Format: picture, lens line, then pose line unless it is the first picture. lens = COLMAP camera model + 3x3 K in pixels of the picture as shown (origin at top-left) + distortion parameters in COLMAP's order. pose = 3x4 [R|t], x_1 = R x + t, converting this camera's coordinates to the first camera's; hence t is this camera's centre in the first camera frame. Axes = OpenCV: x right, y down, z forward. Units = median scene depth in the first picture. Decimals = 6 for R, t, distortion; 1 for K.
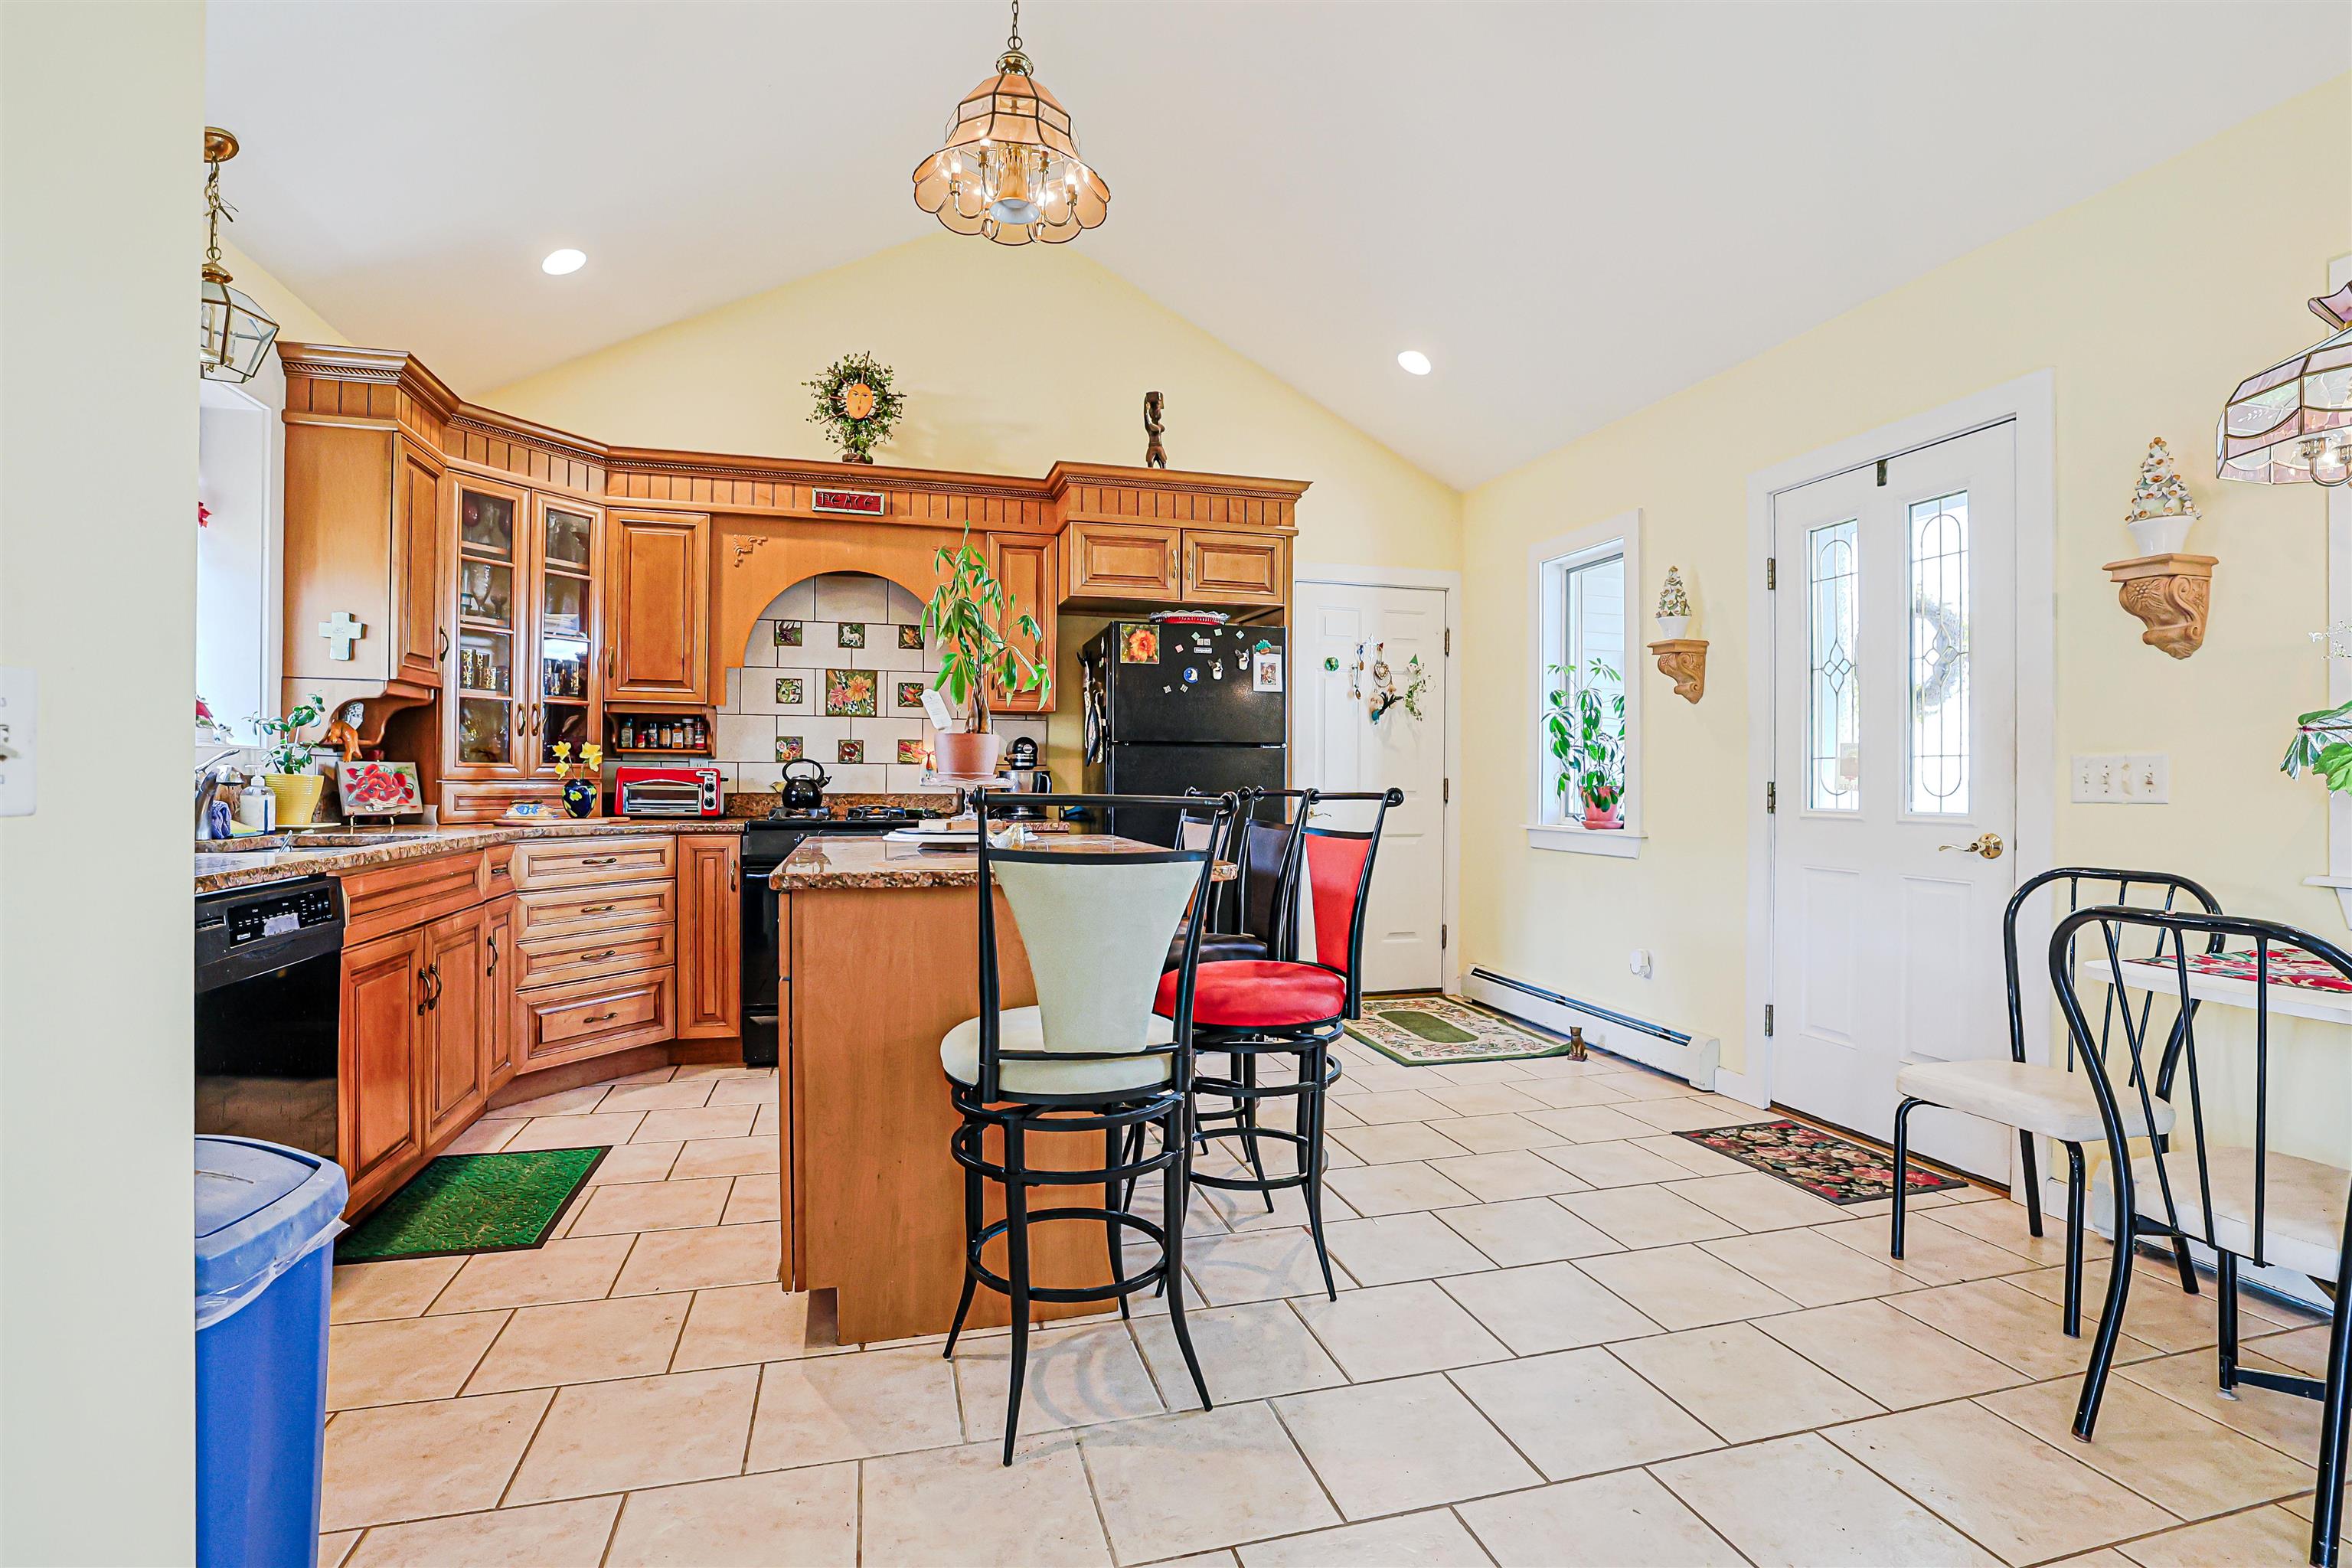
lens RADIAL K [[1073.8, 0, 1173.0], [0, 1073.8, 780.1], [0, 0, 1]] dist [-0.041719, 0.016285]
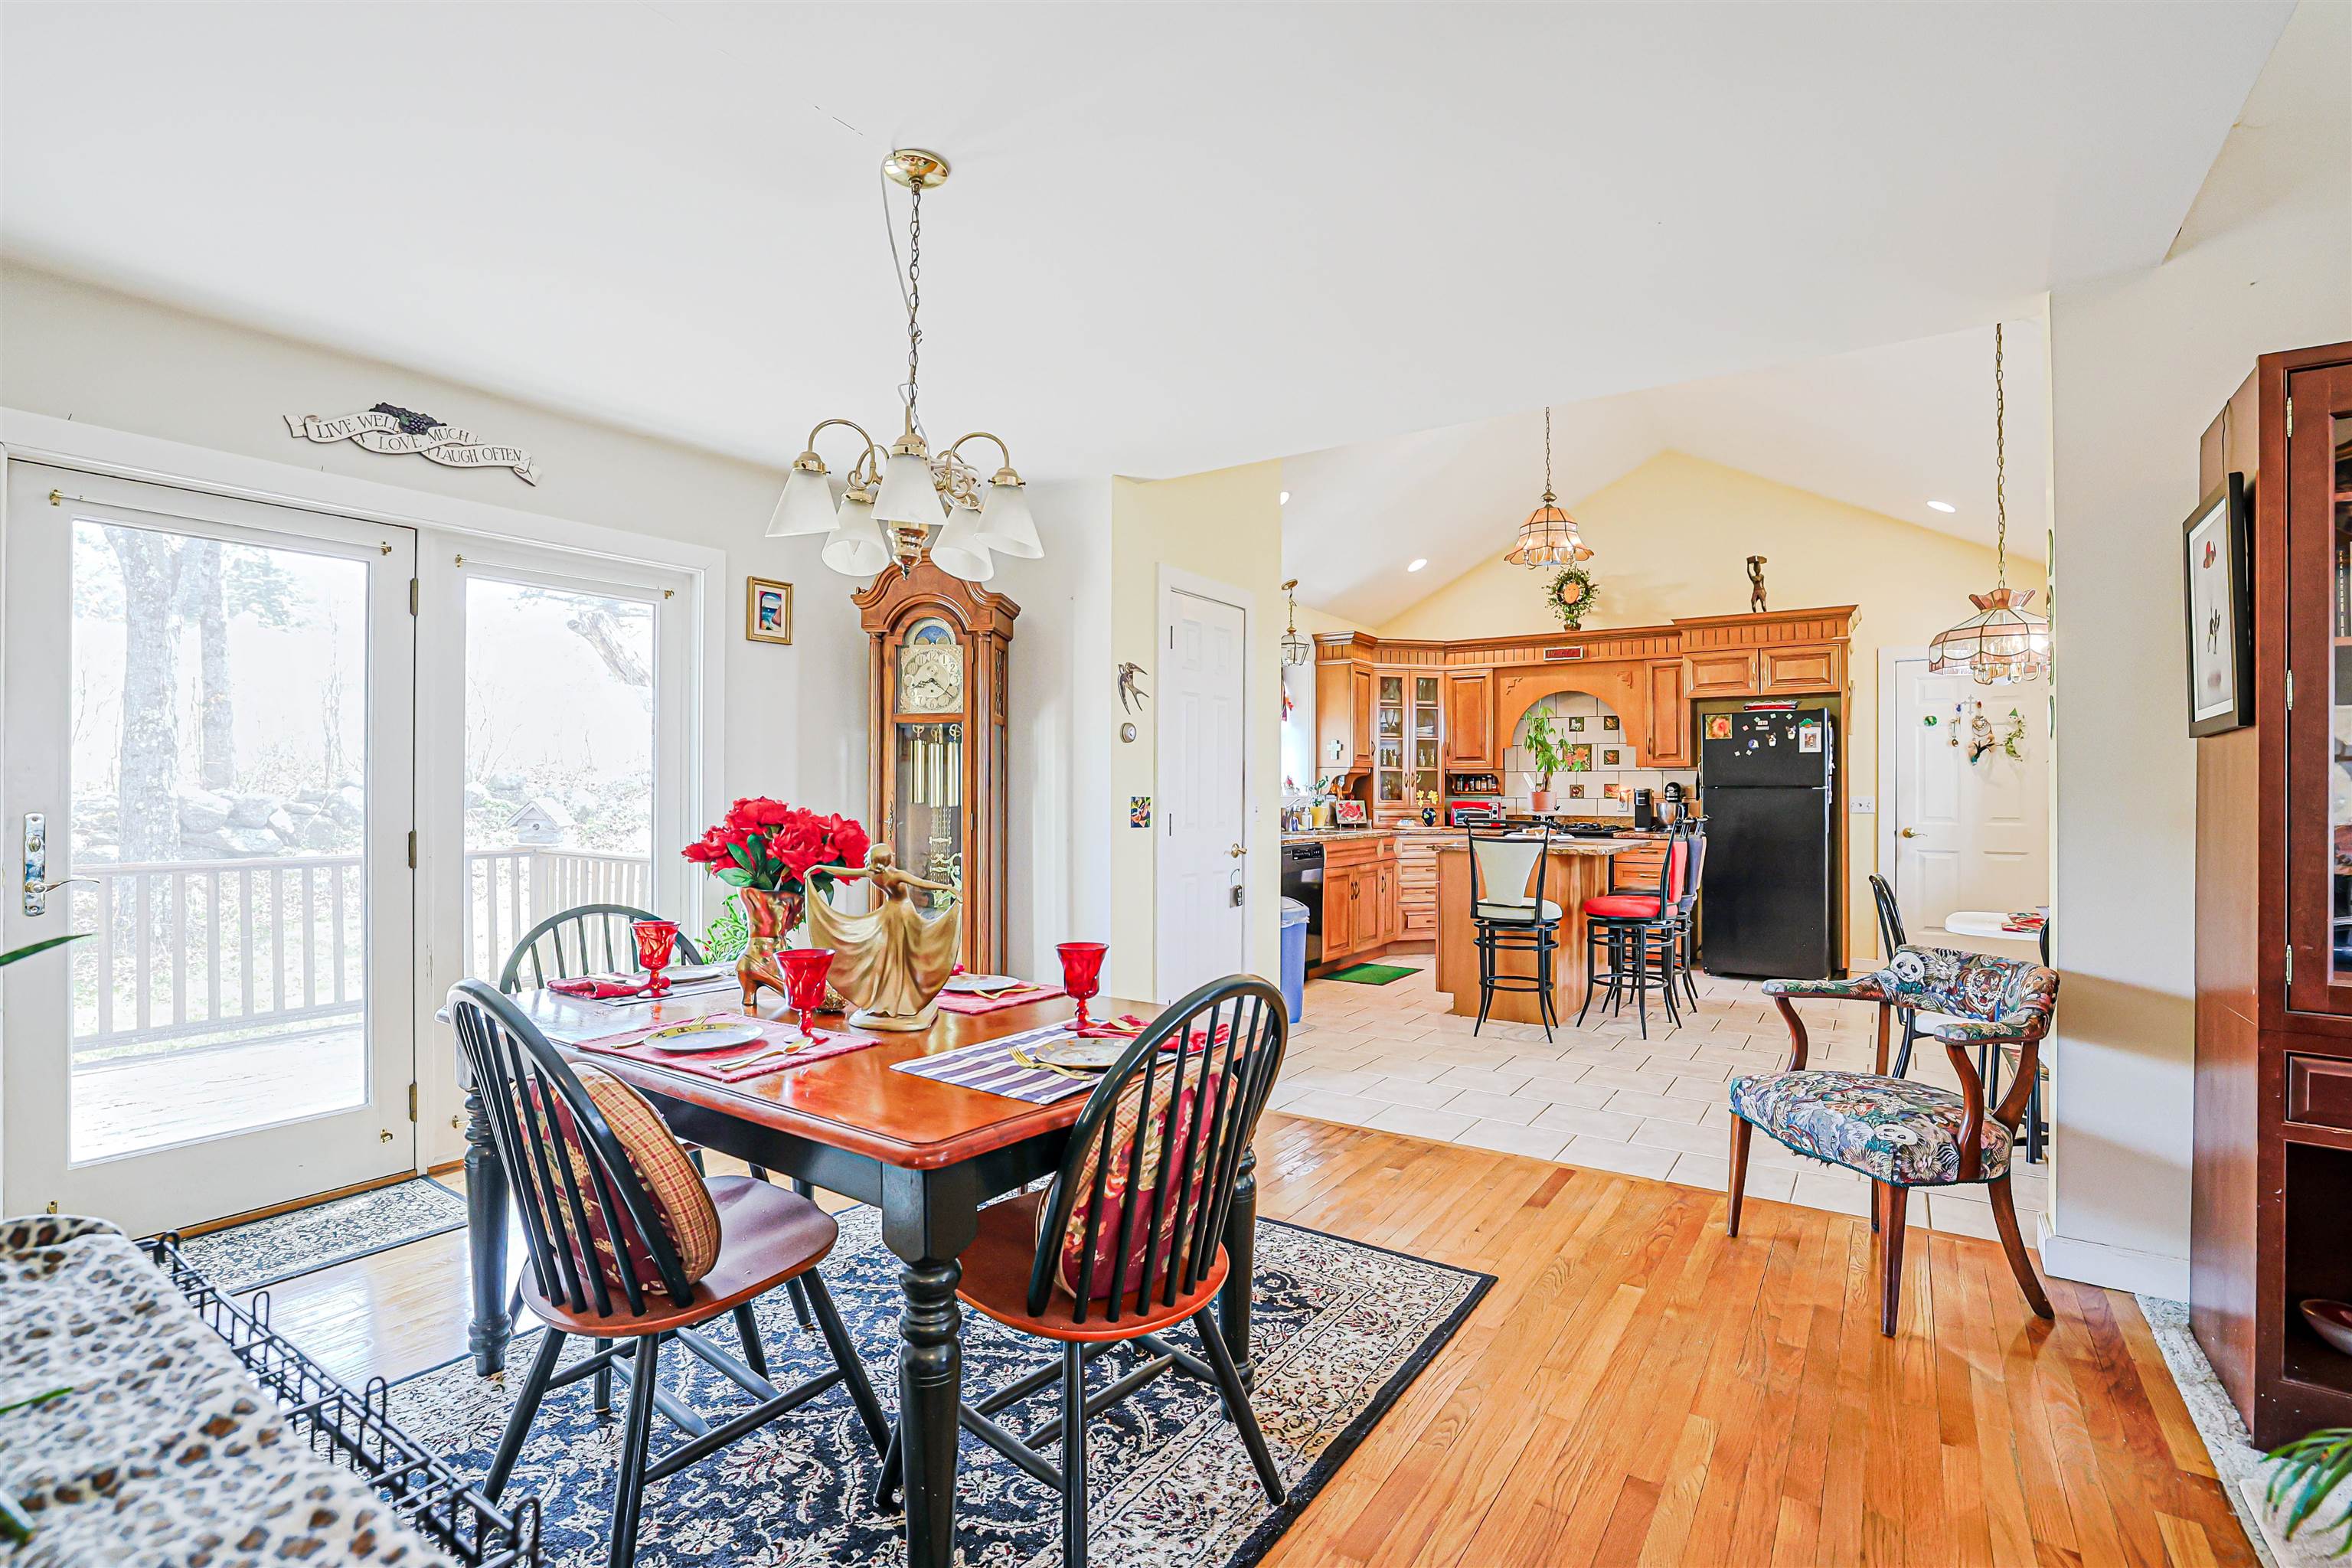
lens RADIAL K [[1073.8, 0, 1173.0], [0, 1073.8, 780.1], [0, 0, 1]] dist [-0.041719, 0.016285]
pose [[0.640540, -0.014603, -0.767786, 0.678993], [0.002944, 0.999859, -0.016562, -0.020690], [0.767919, 0.008348, 0.640493, -0.679844]]
